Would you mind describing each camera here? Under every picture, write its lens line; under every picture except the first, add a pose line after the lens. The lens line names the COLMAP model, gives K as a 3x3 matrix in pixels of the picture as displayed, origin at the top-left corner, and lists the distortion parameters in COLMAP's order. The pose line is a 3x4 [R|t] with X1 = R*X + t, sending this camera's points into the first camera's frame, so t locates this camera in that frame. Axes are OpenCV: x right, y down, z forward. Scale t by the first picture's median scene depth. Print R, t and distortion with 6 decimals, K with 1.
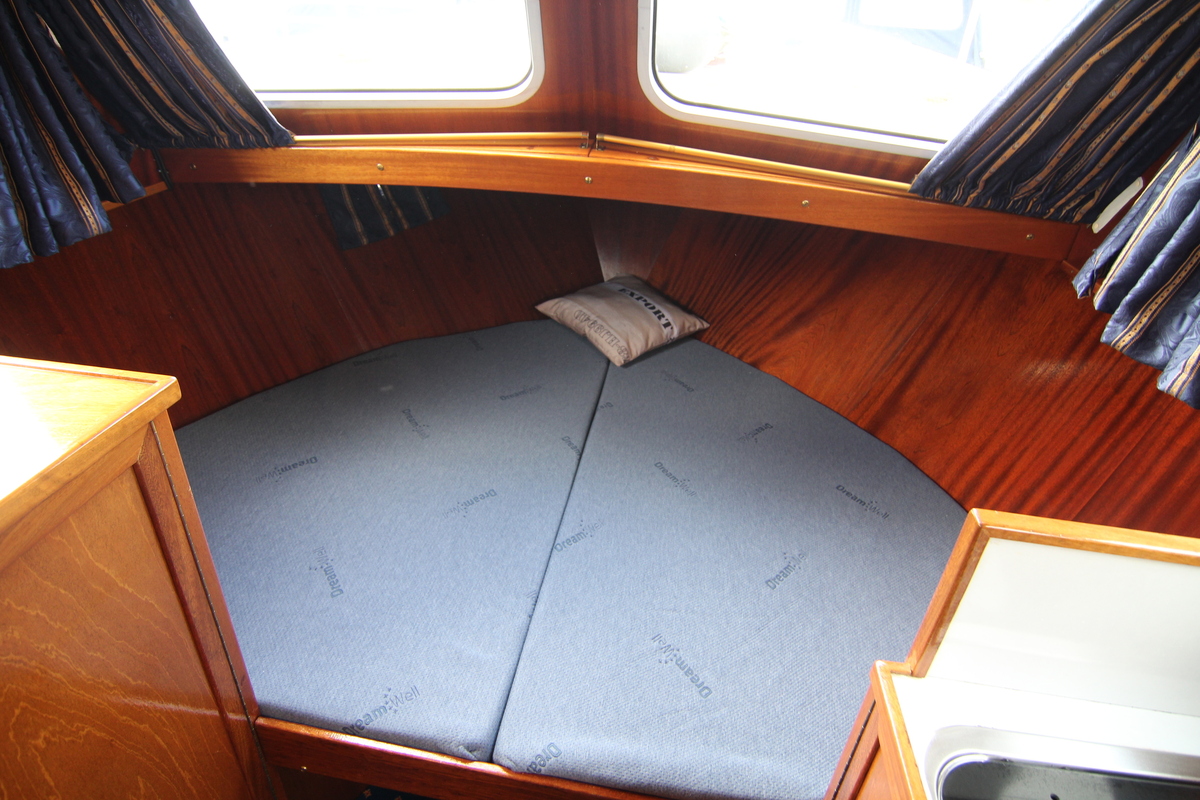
lens RADIAL K [[677.1, 0, 596.6], [0, 677.1, 400.4], [0, 0, 1]] dist [-0.005693, -0.014465]
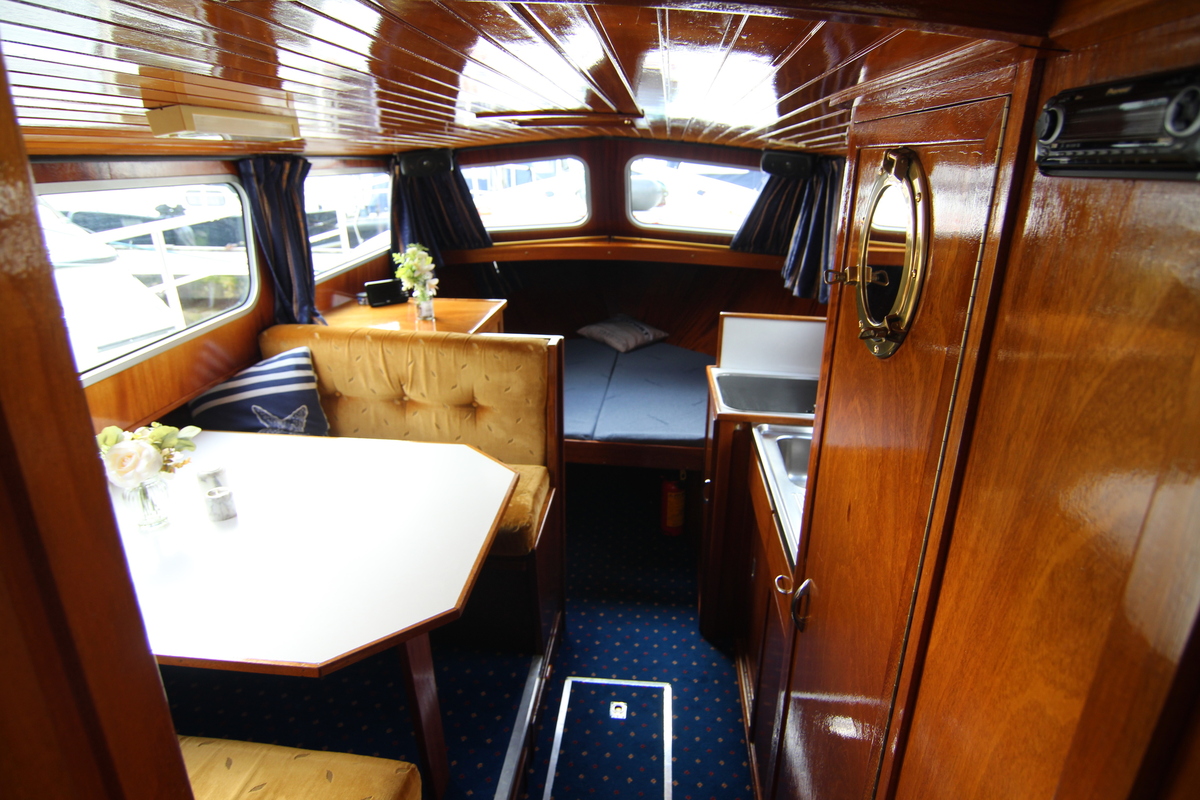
lens RADIAL K [[677.1, 0, 596.6], [0, 677.1, 400.4], [0, 0, 1]] dist [-0.005693, -0.014465]
pose [[0.998102, -0.058591, 0.018971, -0.130225], [0.061001, 0.982896, -0.173768, 0.613416], [-0.008465, 0.174595, 0.984604, -1.317577]]
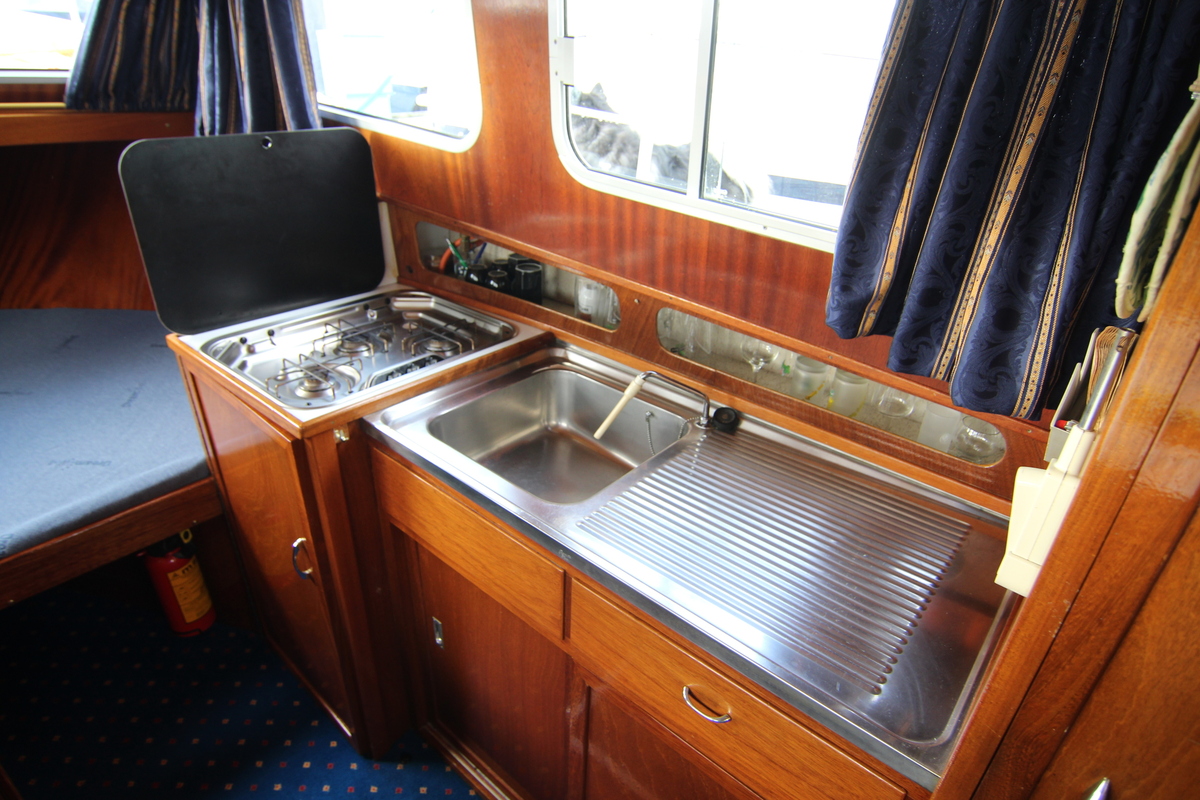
lens RADIAL K [[677.1, 0, 596.6], [0, 677.1, 400.4], [0, 0, 1]] dist [-0.005693, -0.014465]
pose [[0.543026, -0.442058, 0.713938, -0.177608], [0.420513, 0.879081, 0.224468, 0.331538], [-0.726837, 0.178328, 0.663255, -0.548194]]
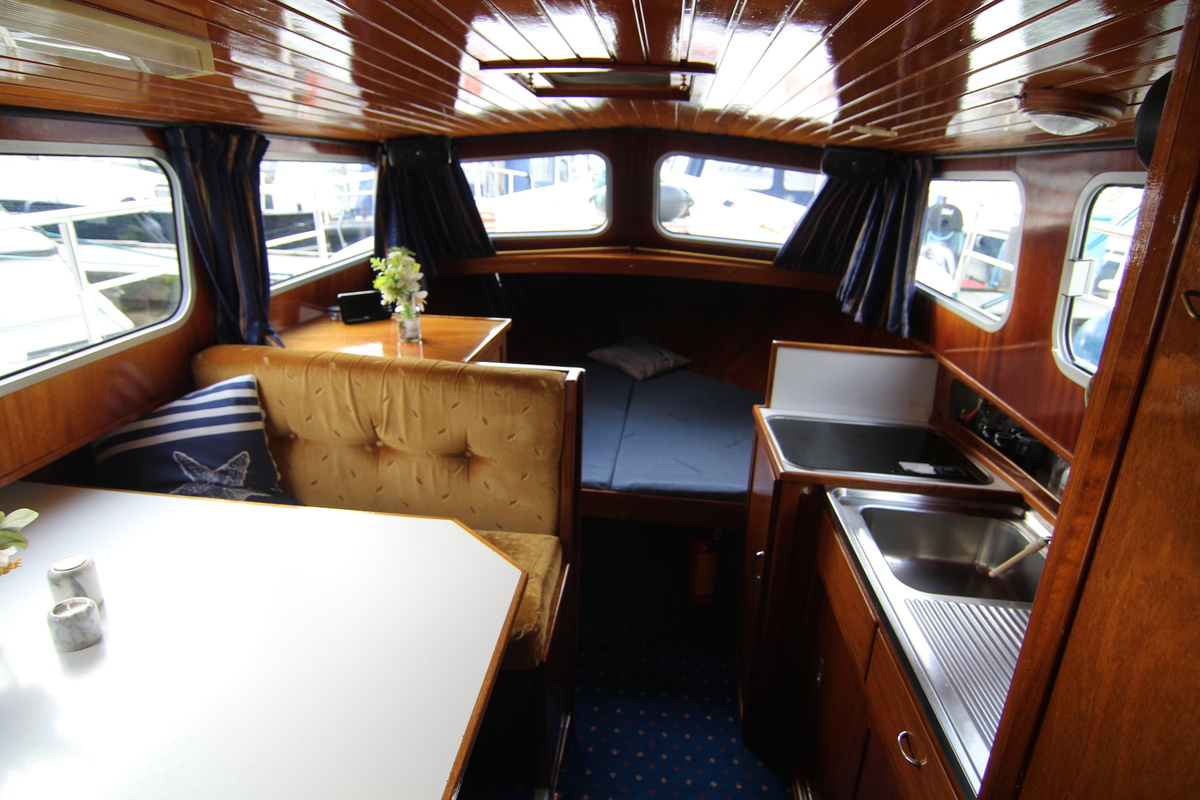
lens RADIAL K [[677.1, 0, 596.6], [0, 677.1, 400.4], [0, 0, 1]] dist [-0.005693, -0.014465]
pose [[0.999101, -0.034363, 0.024838, -0.178747], [0.038612, 0.979410, -0.198156, 0.490658], [-0.017518, 0.198937, 0.979856, -0.987311]]
